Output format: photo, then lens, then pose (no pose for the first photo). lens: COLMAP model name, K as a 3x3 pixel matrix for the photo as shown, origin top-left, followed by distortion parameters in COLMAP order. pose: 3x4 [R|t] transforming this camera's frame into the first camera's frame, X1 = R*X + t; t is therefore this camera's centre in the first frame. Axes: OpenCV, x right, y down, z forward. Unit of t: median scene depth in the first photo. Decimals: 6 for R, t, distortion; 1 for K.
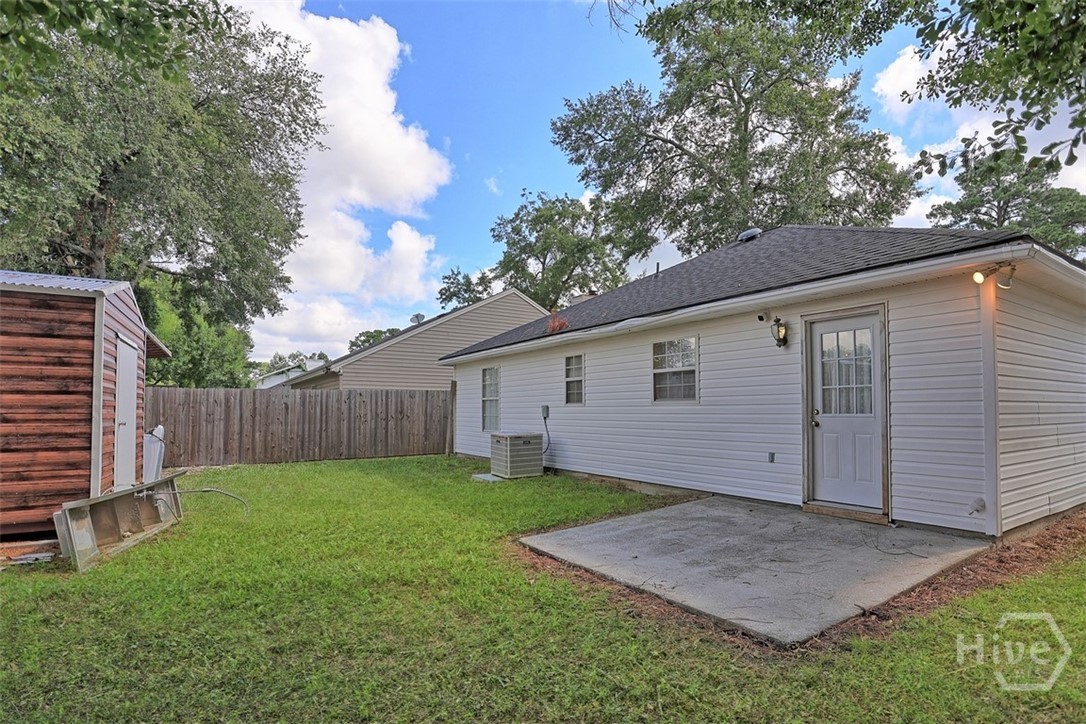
lens RADIAL K [[542.6, 0, 550.1], [0, 542.6, 378.9], [0, 0, 1]] dist [-0.061436, 0.027270]
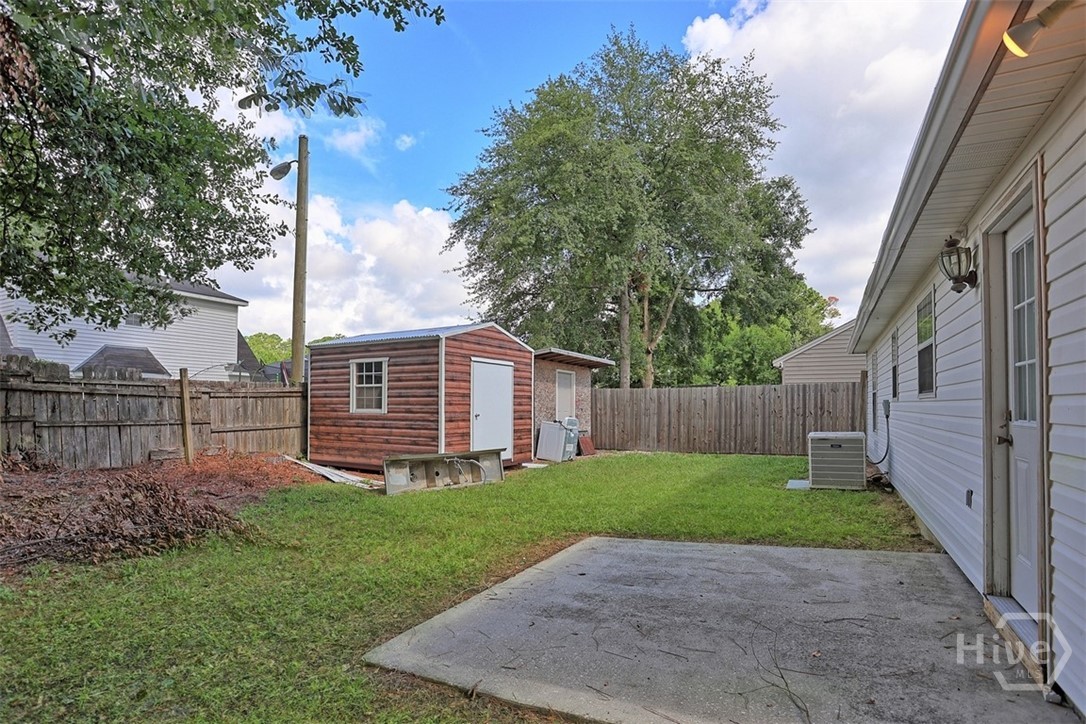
lens RADIAL K [[542.6, 0, 559.0], [0, 542.6, 378.9], [0, 0, 1]] dist [-0.061436, 0.027270]
pose [[0.501240, -0.038881, -0.864434, 0.431174], [0.048321, 0.998689, -0.016901, 0.010558], [0.863958, -0.033299, 0.502462, 0.249530]]
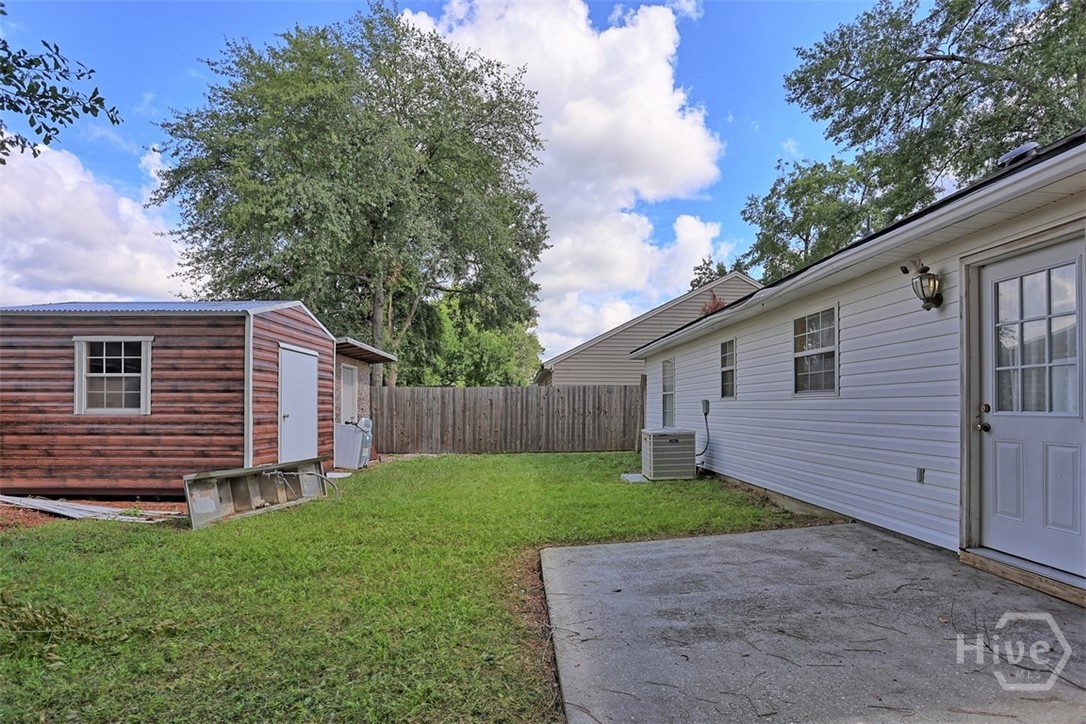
lens RADIAL K [[542.6, 0, 554.8], [0, 542.6, 384.6], [0, 0, 1]] dist [-0.061436, 0.027270]
pose [[0.872365, -0.017285, -0.488549, 0.219182], [0.026133, 0.999595, 0.011298, 0.008629], [0.488156, -0.022623, 0.872463, 0.129624]]
